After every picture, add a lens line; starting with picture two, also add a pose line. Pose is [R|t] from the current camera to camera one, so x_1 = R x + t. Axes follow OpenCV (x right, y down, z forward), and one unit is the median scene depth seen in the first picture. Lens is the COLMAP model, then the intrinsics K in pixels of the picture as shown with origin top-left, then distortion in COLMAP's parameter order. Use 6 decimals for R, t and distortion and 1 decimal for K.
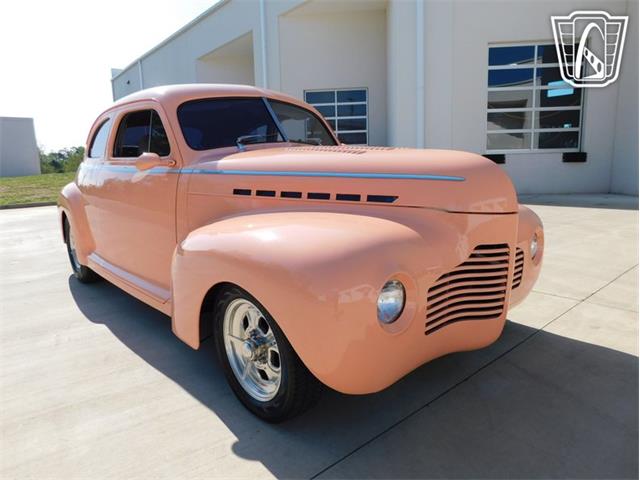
lens RADIAL K [[423.7, 0, 316.9], [0, 423.7, 240.5], [0, 0, 1]] dist [-0.070343, 0.056349]
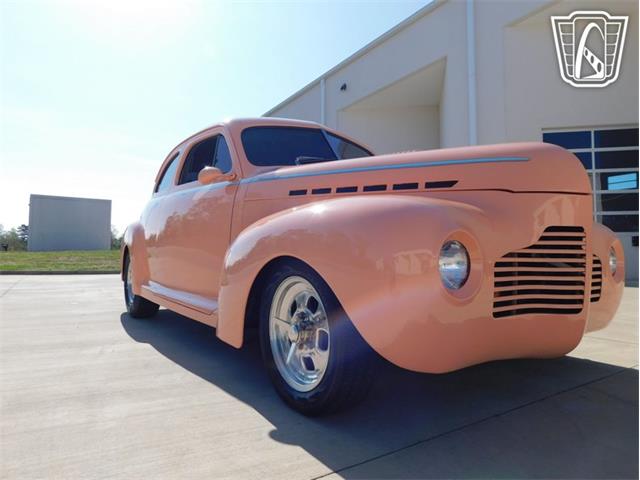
lens RADIAL K [[423.7, 0, 316.9], [0, 423.7, 240.5], [0, 0, 1]] dist [-0.070343, 0.056349]
pose [[0.992049, 0.028943, -0.122475, -0.006361], [-0.054838, 0.975360, -0.213695, 0.238895], [0.113272, 0.218713, 0.969193, 0.059582]]
